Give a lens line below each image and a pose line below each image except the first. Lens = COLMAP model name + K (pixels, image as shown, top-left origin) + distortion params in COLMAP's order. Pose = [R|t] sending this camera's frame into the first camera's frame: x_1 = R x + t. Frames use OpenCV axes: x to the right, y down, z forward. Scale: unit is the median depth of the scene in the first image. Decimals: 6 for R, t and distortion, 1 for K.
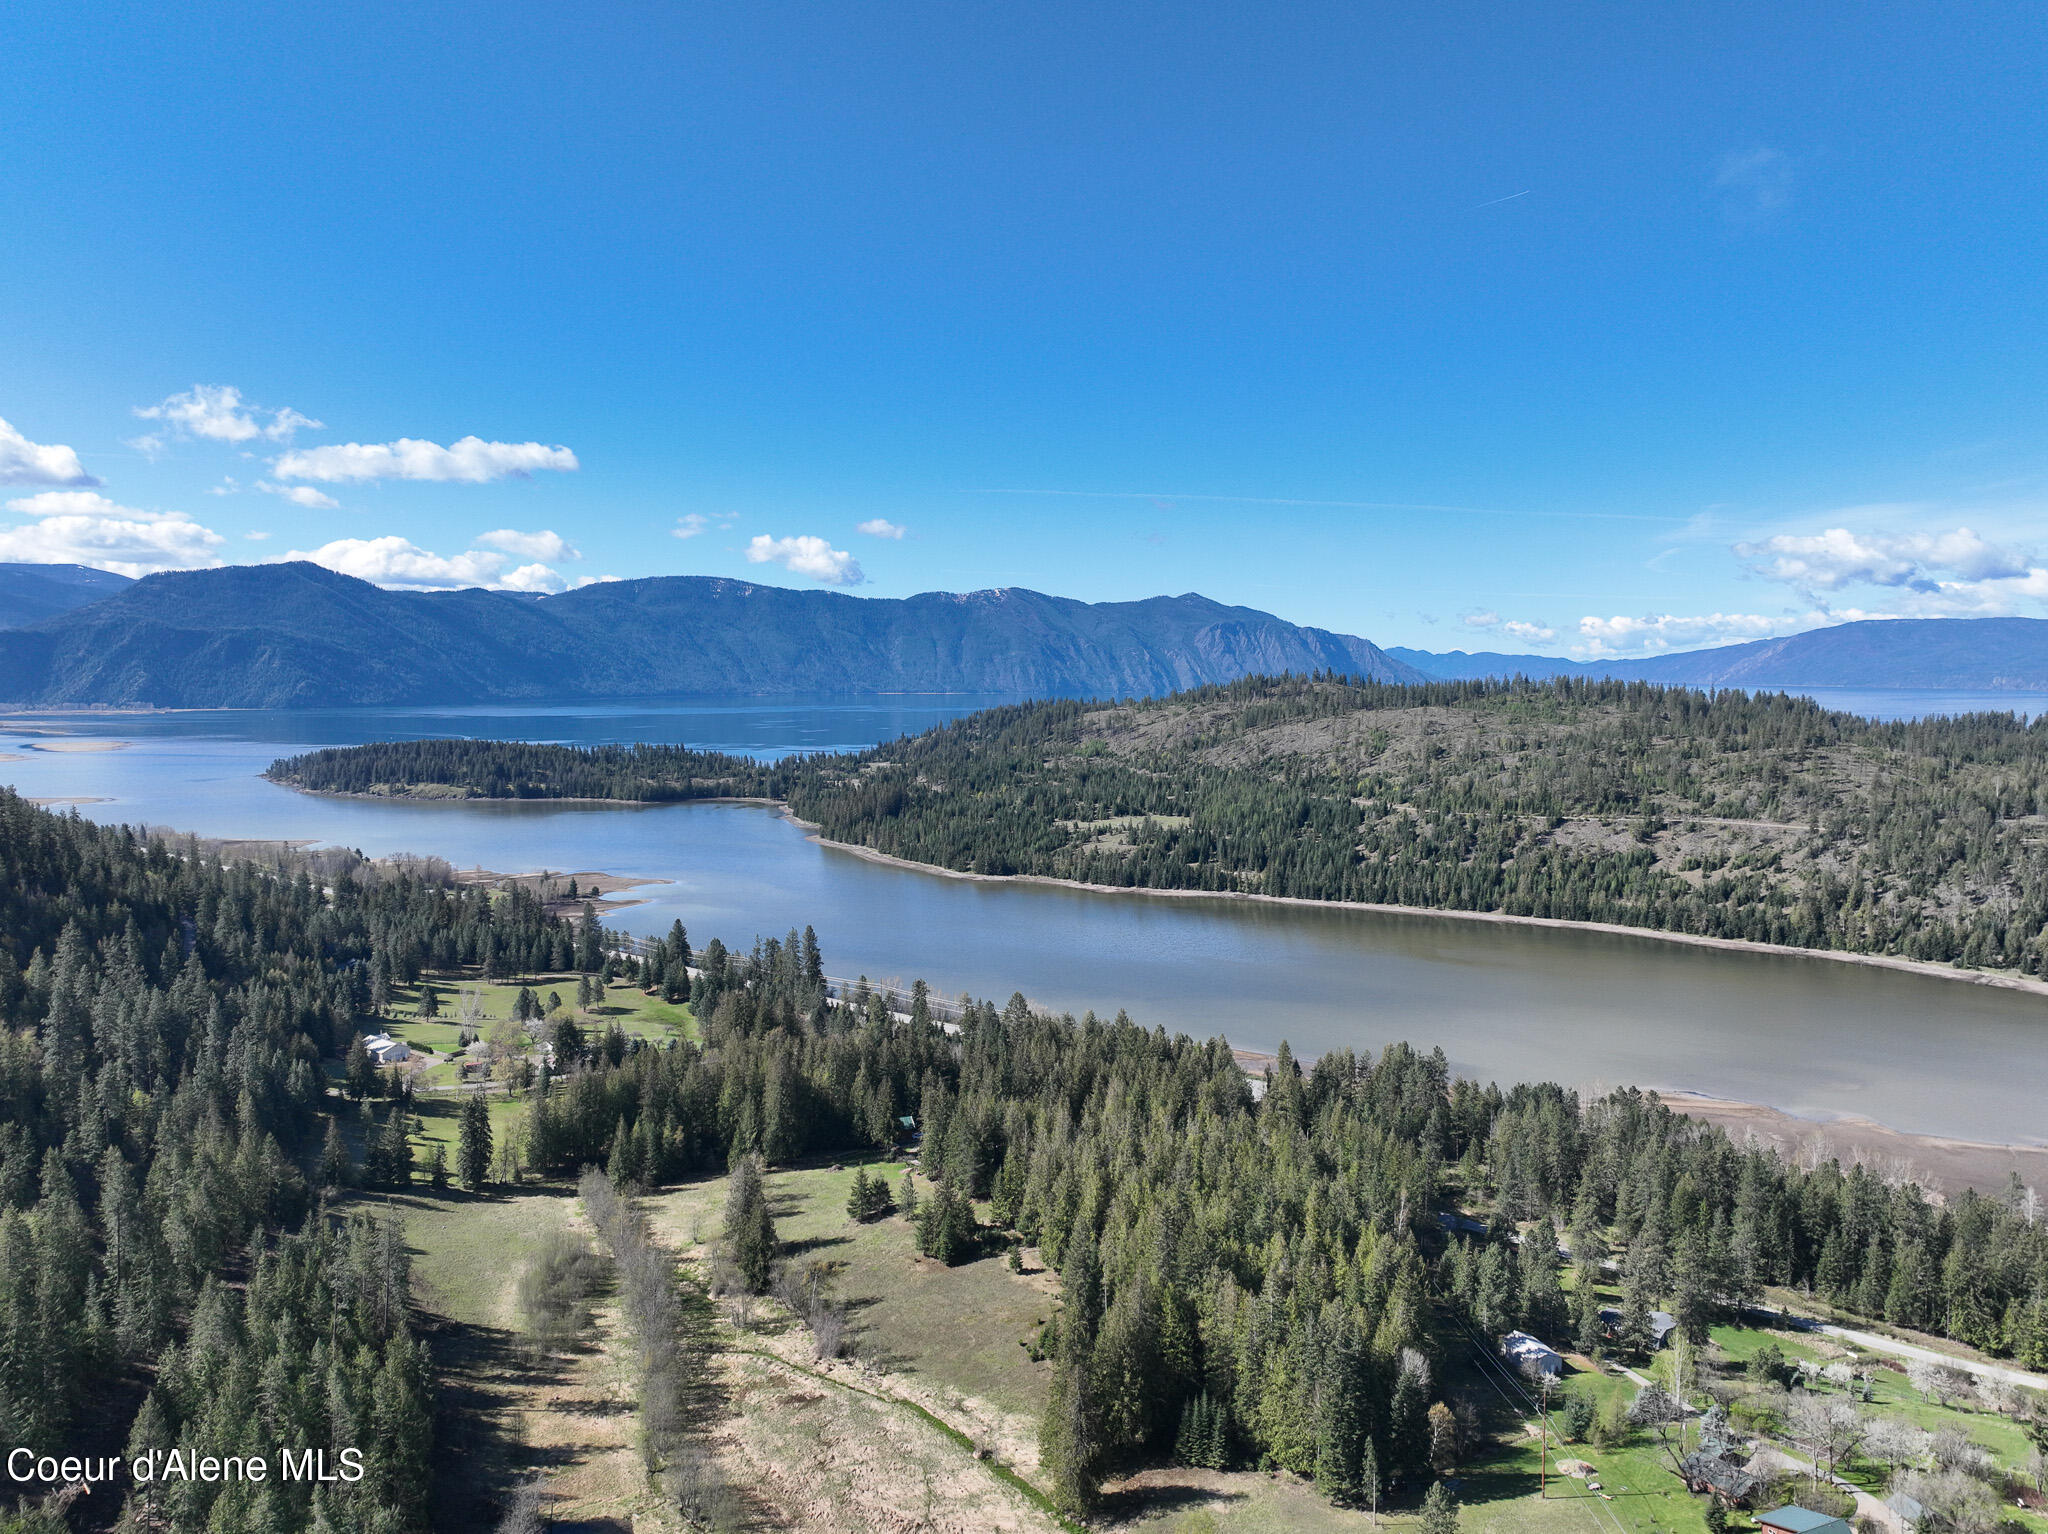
lens RADIAL K [[1435.3, 0, 1028.6], [0, 1435.3, 764.2], [0, 0, 1]] dist [0.011105, 0.000056]
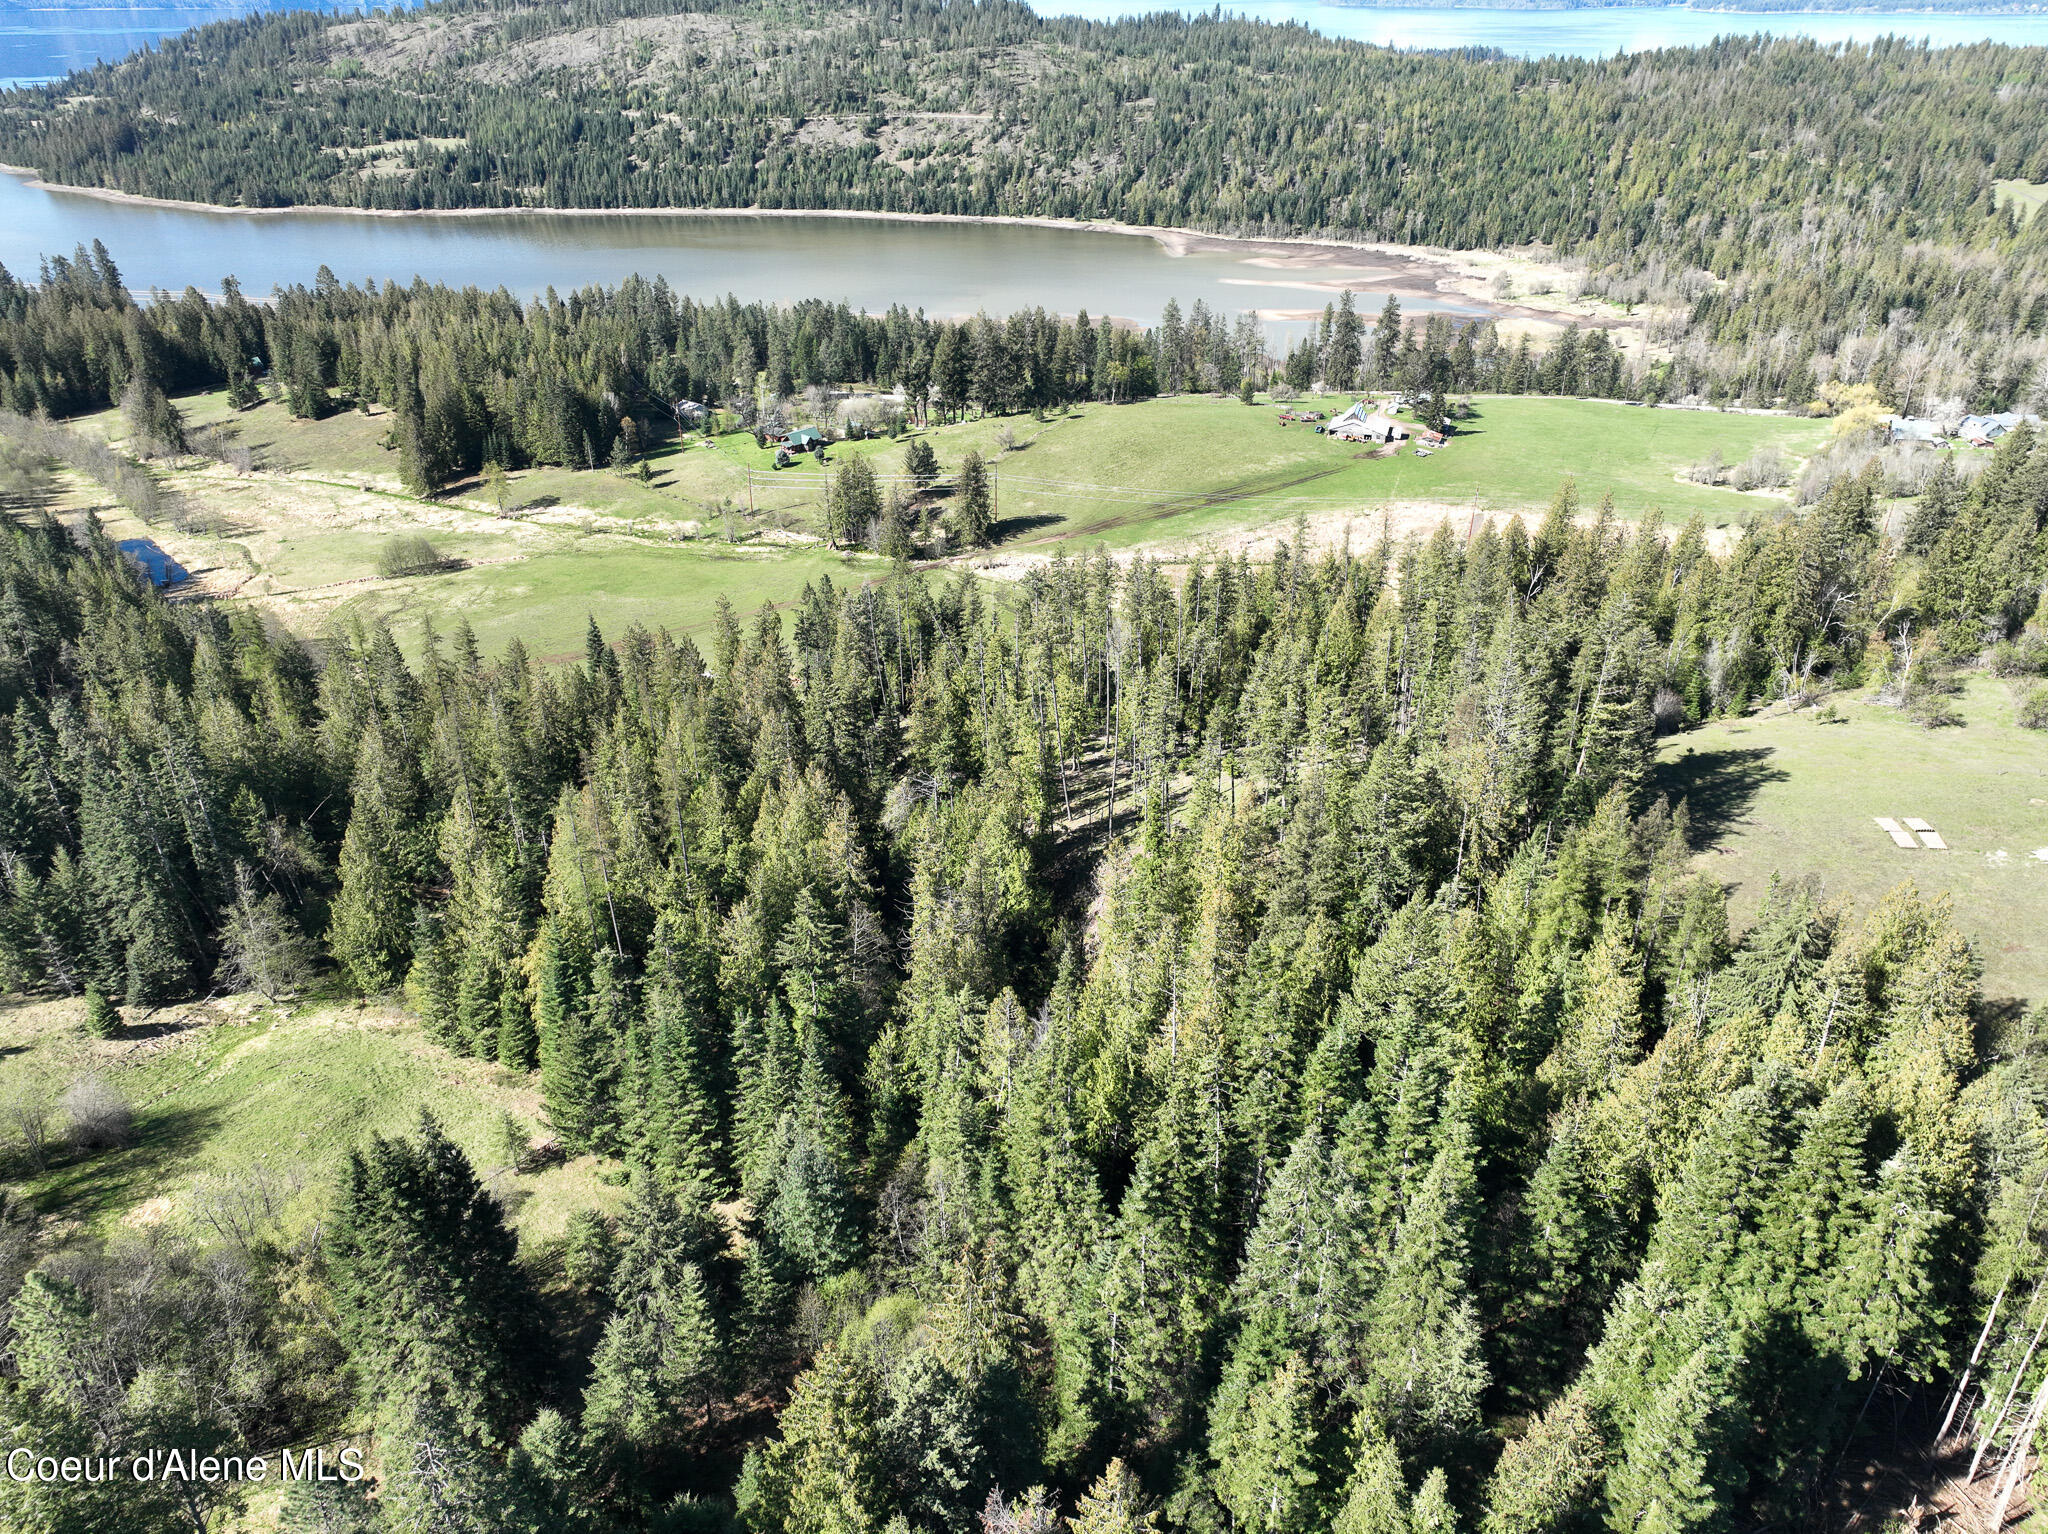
lens RADIAL K [[1441.4, 0, 1032.8], [0, 1441.4, 764.4], [0, 0, 1]] dist [-0.000386, 0.016727]
pose [[0.900688, -0.213358, 0.378469, -0.009064], [0.034563, 0.903540, 0.427108, 0.017528], [-0.433089, -0.371610, 0.821182, -0.211360]]
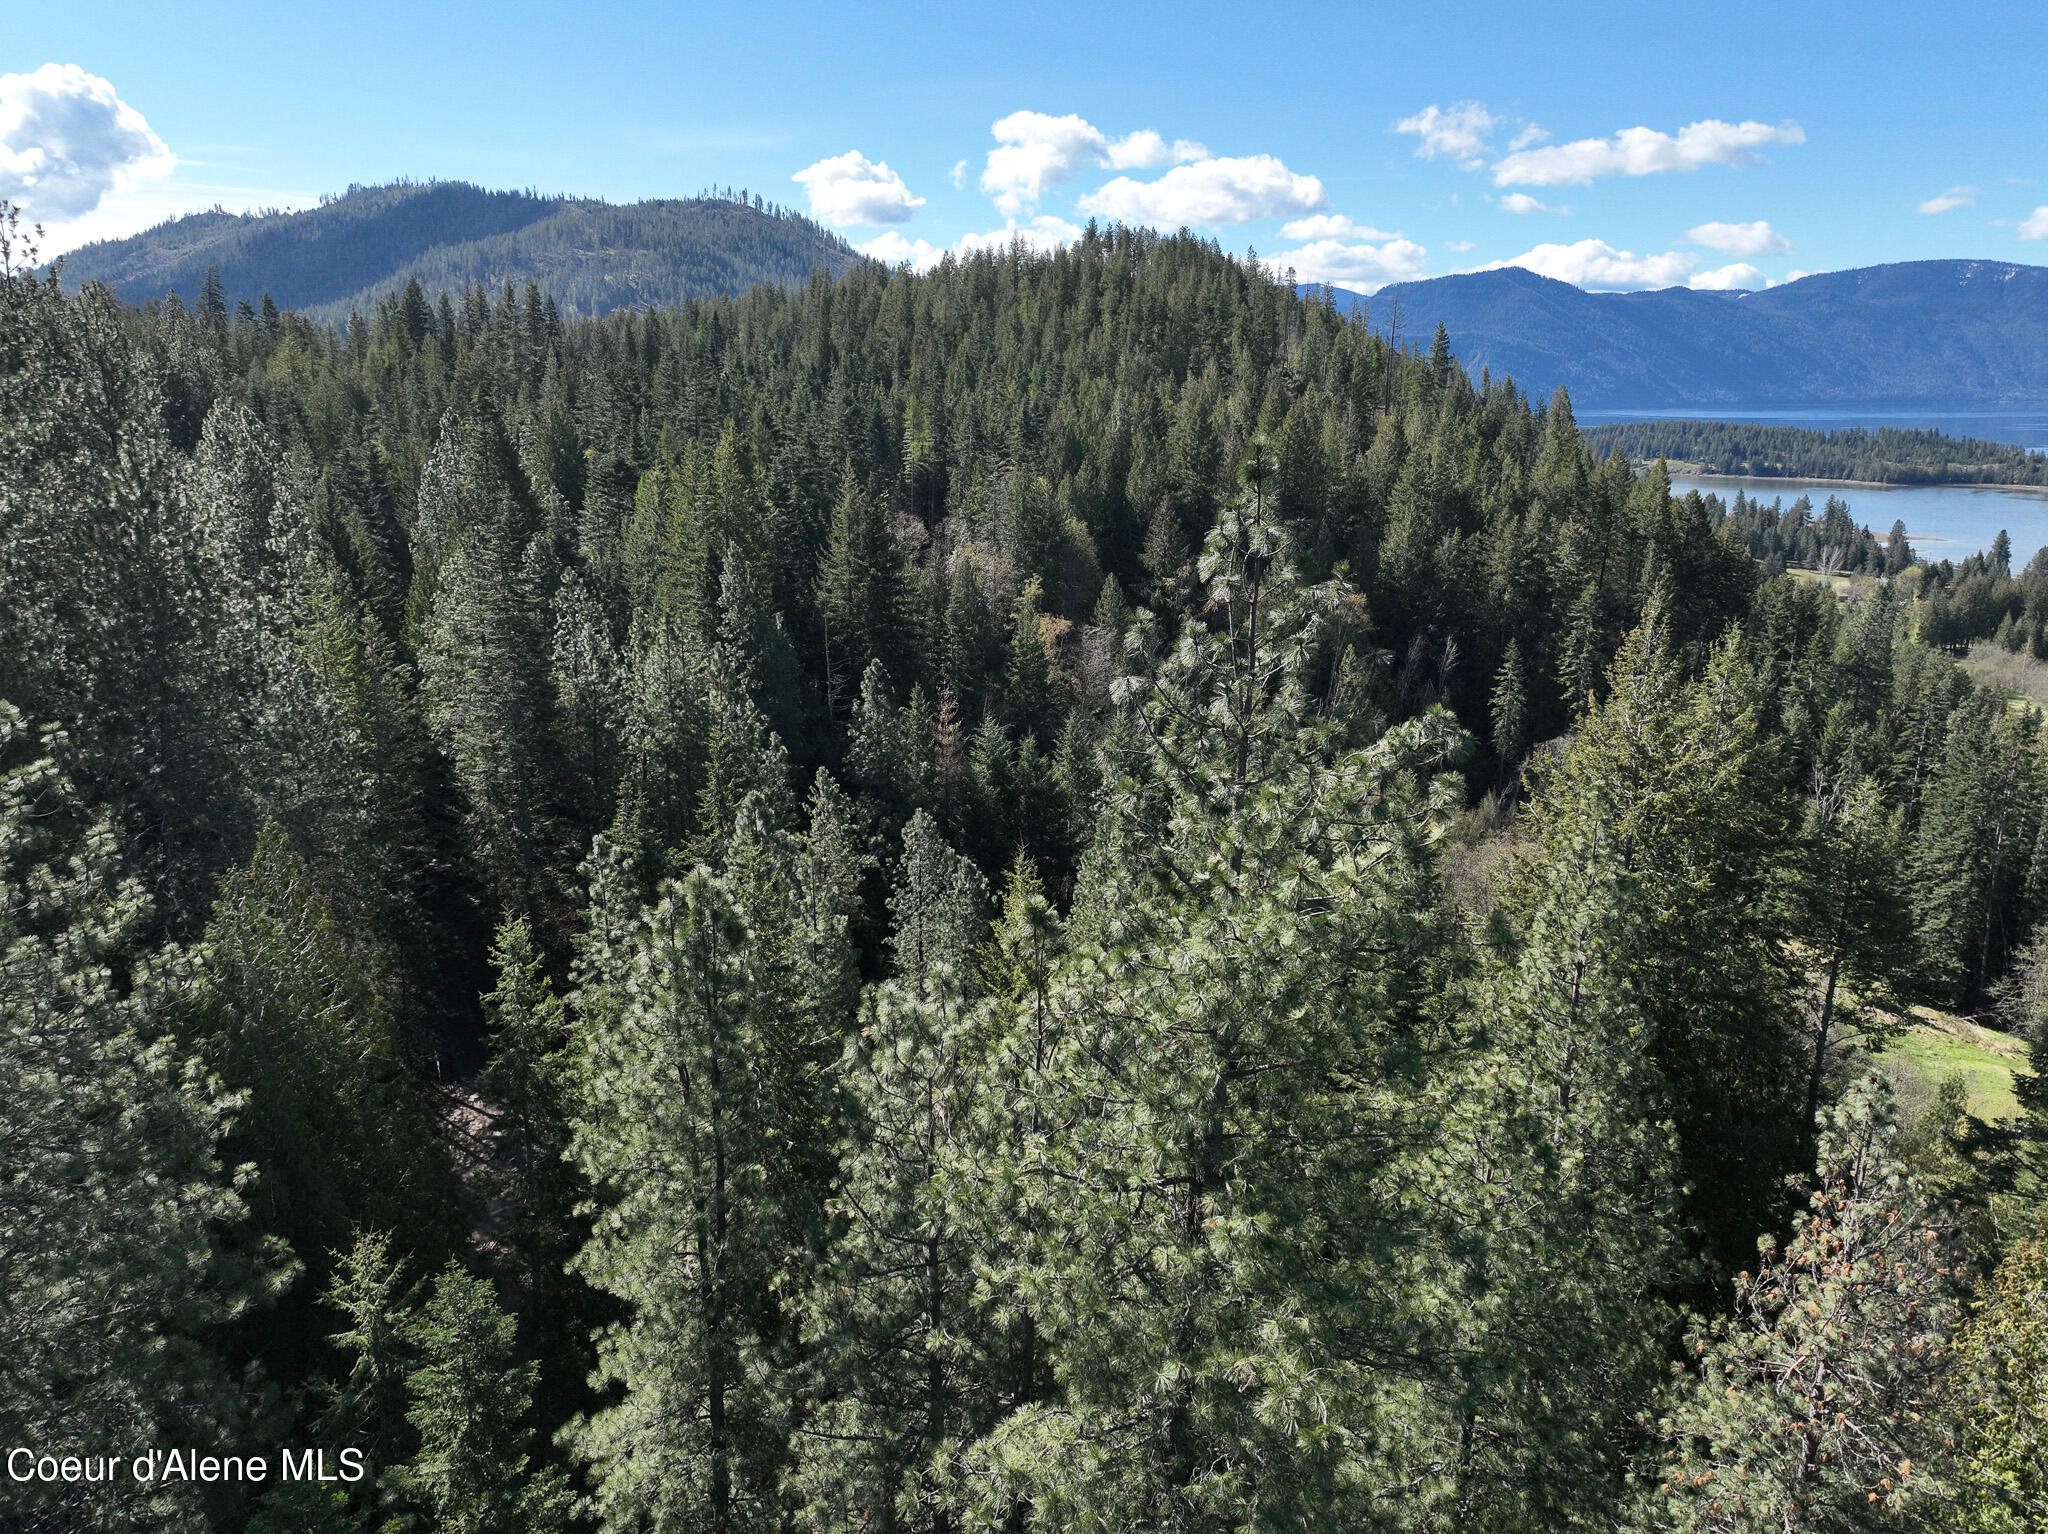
lens RADIAL K [[1439.8, 0, 1031.1], [0, 1439.8, 764.0], [0, 0, 1]] dist [-0.005298, 0.023037]
pose [[0.727328, 0.173235, -0.664065, -0.013433], [-0.042935, 0.977208, 0.207899, 0.055043], [0.684945, -0.122699, 0.718189, -0.209436]]
